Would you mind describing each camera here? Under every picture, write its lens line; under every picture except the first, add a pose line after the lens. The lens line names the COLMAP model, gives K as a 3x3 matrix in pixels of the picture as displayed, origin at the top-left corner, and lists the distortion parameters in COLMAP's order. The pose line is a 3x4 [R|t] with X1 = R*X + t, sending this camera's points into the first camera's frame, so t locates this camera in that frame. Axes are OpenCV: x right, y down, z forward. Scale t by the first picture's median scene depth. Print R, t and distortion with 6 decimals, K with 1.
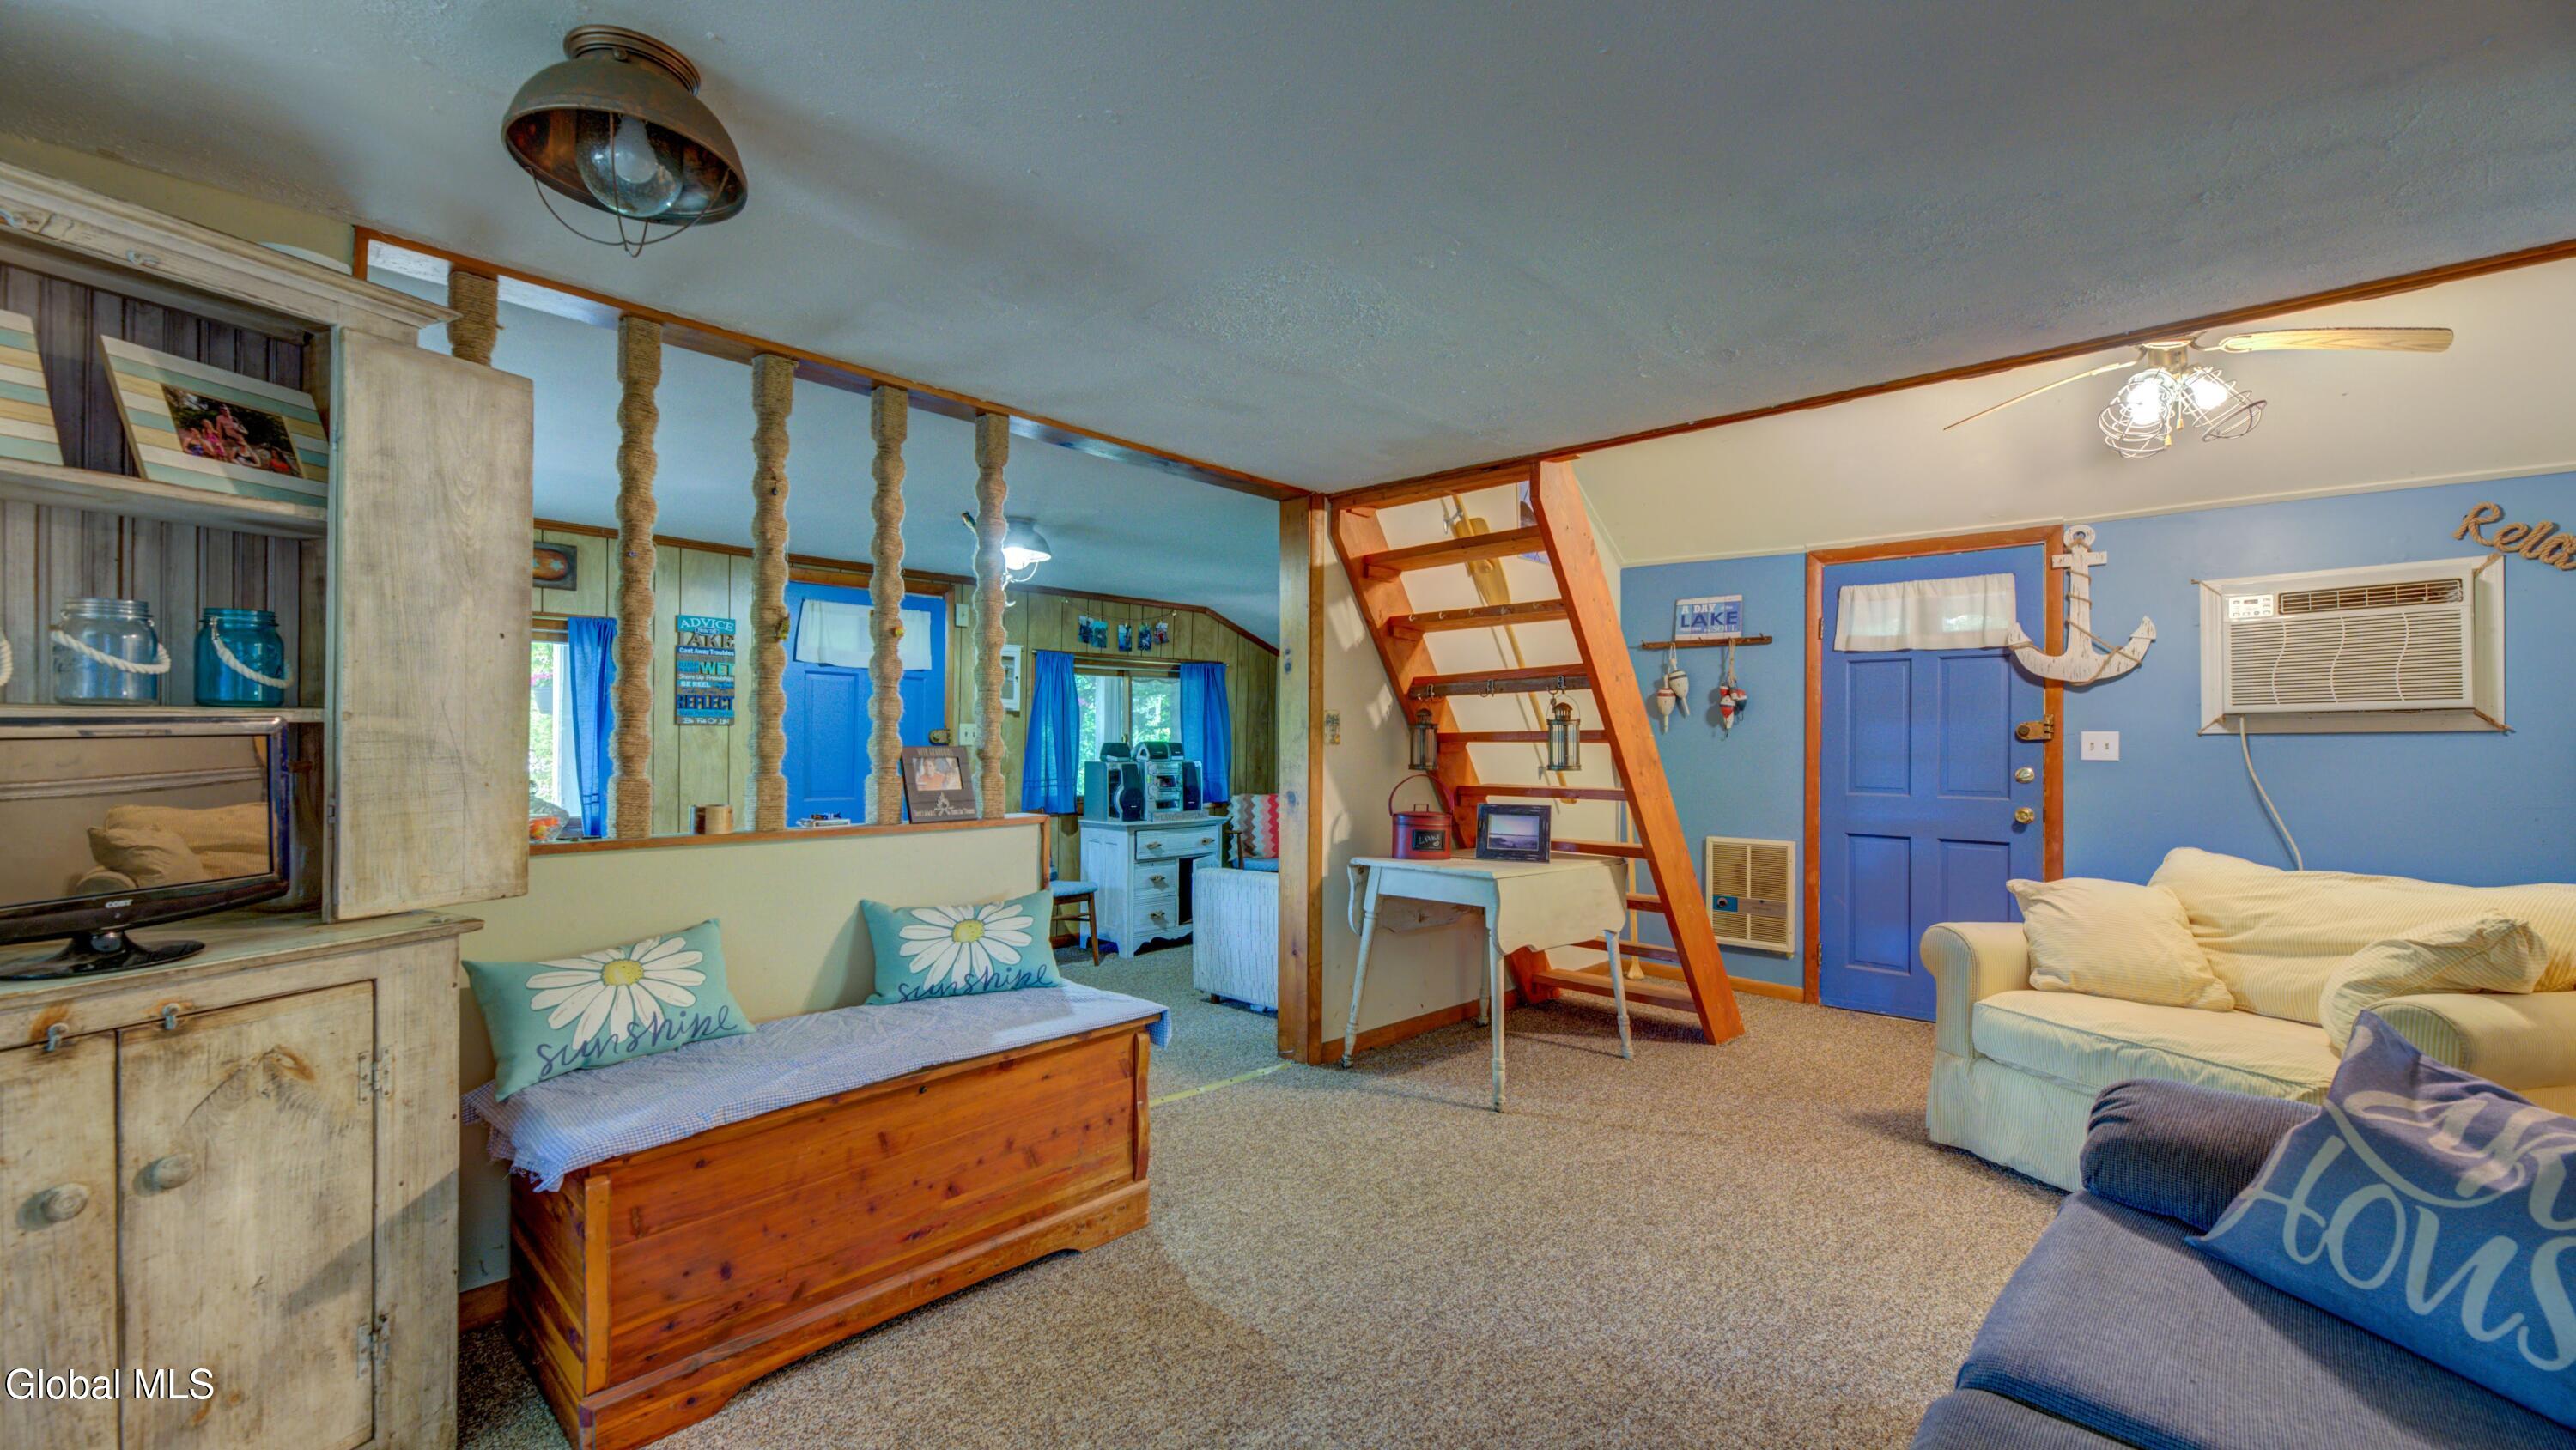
lens RADIAL K [[1049.5, 0, 1234.8], [0, 1049.5, 725.8], [0, 0, 1]] dist [-0.002348, -0.002478]
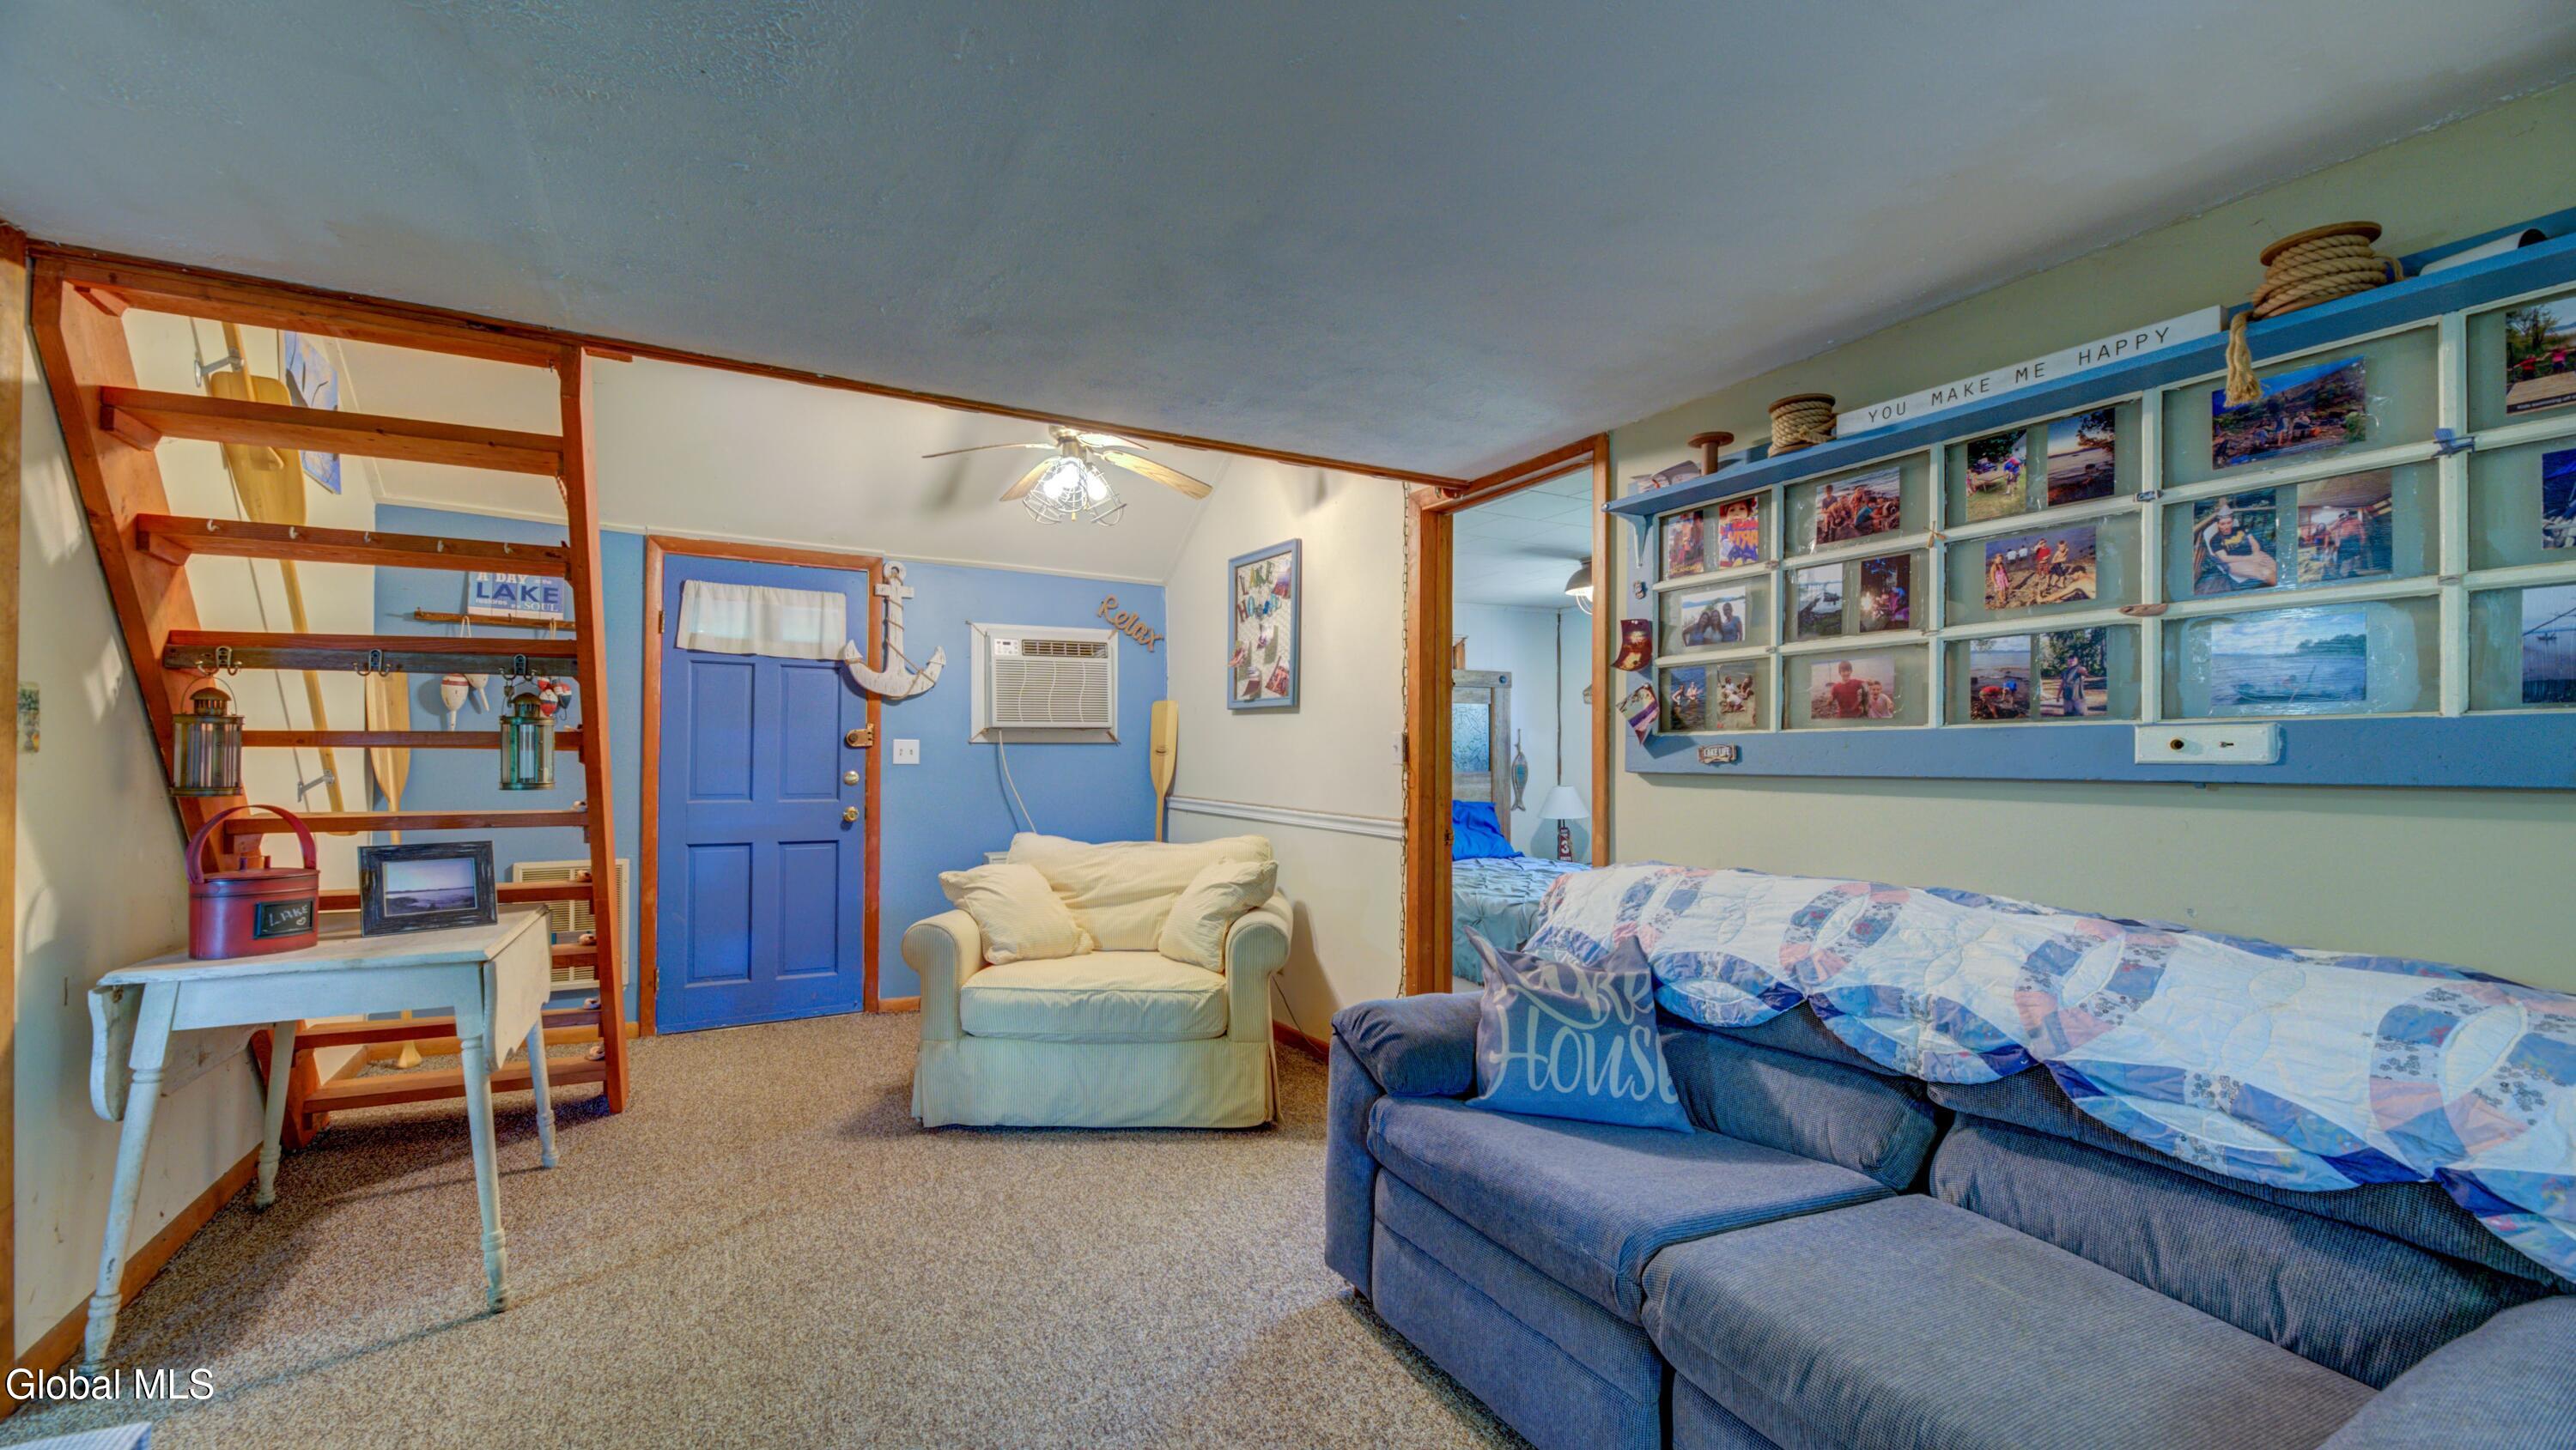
lens RADIAL K [[1049.5, 0, 1238.4], [0, 1049.5, 743.0], [0, 0, 1]] dist [-0.002348, -0.002478]
pose [[0.292828, 0.006804, 0.956141, -0.205933], [-0.024772, 0.999693, 0.000473, -0.000452], [-0.955844, -0.023825, 0.292906, 0.316921]]
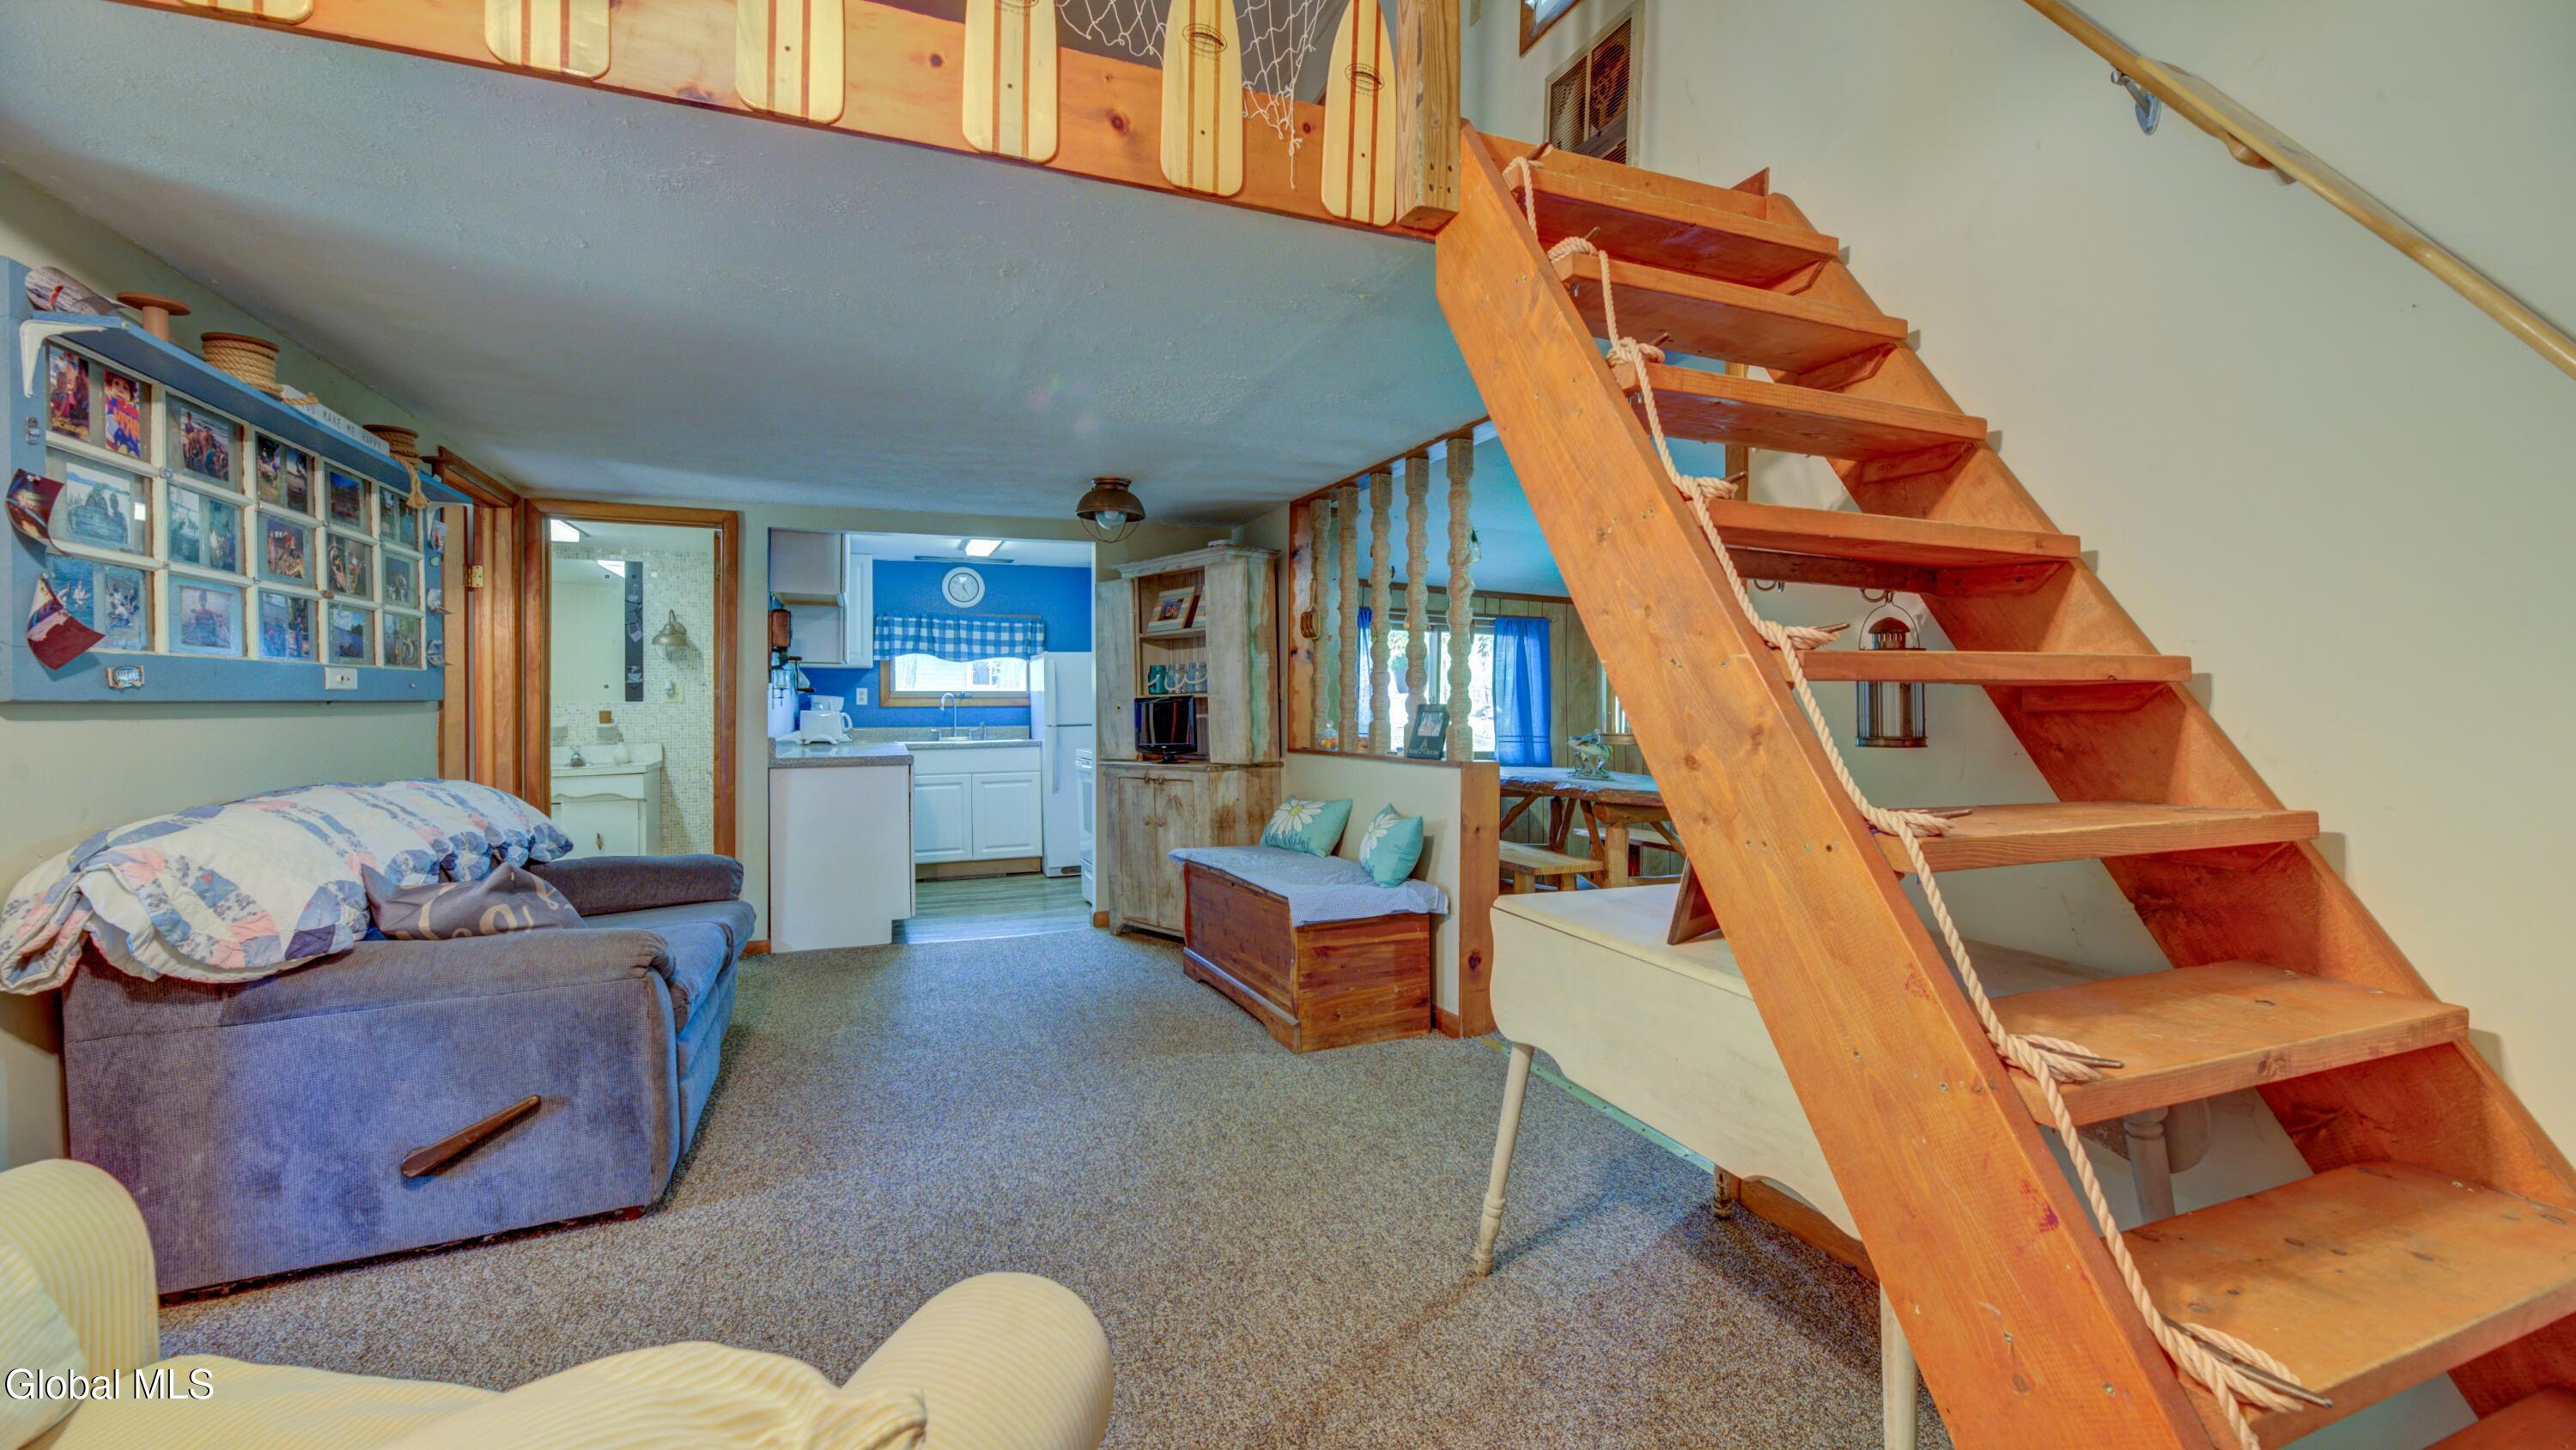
lens RADIAL K [[1049.5, 0, 1260.3], [0, 1049.5, 711.1], [0, 0, 1]] dist [-0.002348, -0.002478]
pose [[-0.400830, -0.003010, -0.916147, 0.749303], [0.013641, 0.999864, -0.009253, 0.029367], [0.916051, -0.016206, -0.400735, 0.962550]]
